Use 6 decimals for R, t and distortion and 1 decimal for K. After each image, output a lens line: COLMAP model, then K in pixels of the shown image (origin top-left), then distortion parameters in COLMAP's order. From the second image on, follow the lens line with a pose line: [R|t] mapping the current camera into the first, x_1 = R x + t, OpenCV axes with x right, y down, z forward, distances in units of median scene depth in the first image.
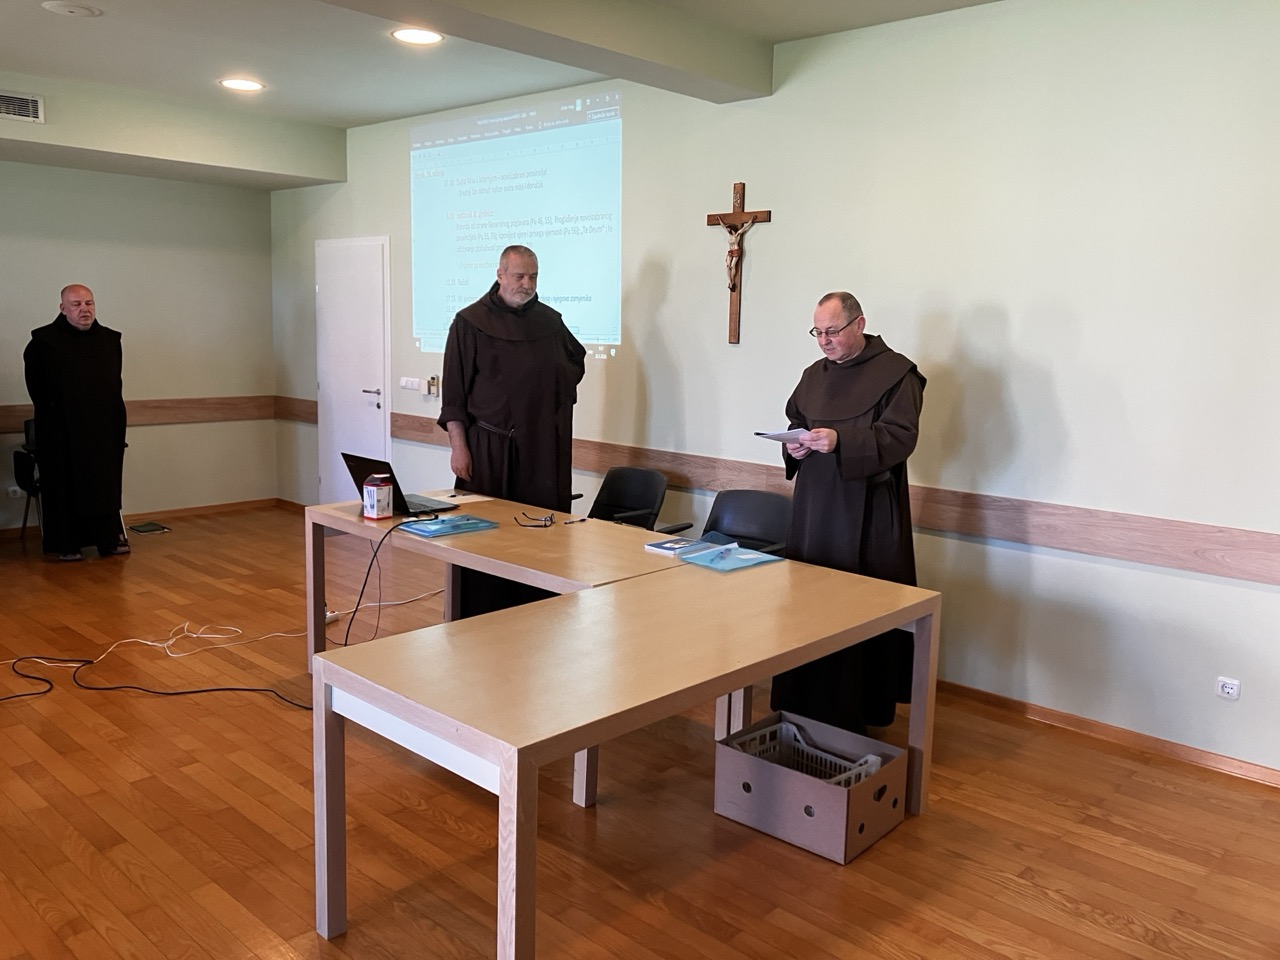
lens RADIAL K [[1074.8, 0, 640.0], [0, 1074.8, 480.0], [0, 0, 1]] dist [0.007736, -0.050545]
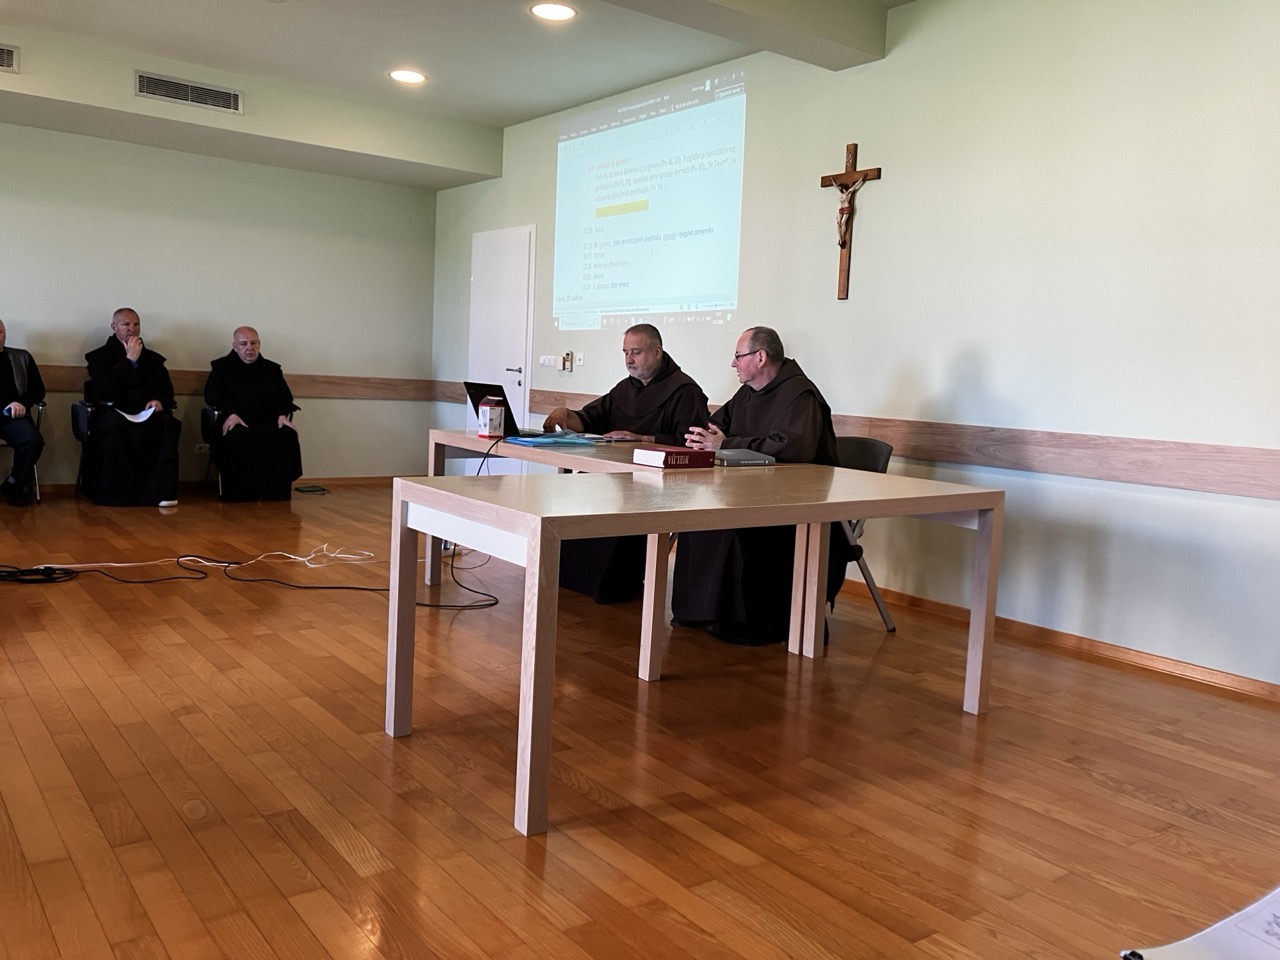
lens RADIAL K [[1080.7, 0, 605.6], [0, 1080.7, 479.9], [0, 0, 1]] dist [-0.029556, 0.005467]
pose [[0.981182, 0.041013, -0.188680, 0.068338], [-0.051359, 0.997414, -0.050275, 0.110746], [0.186130, 0.059020, 0.980751, -0.041086]]
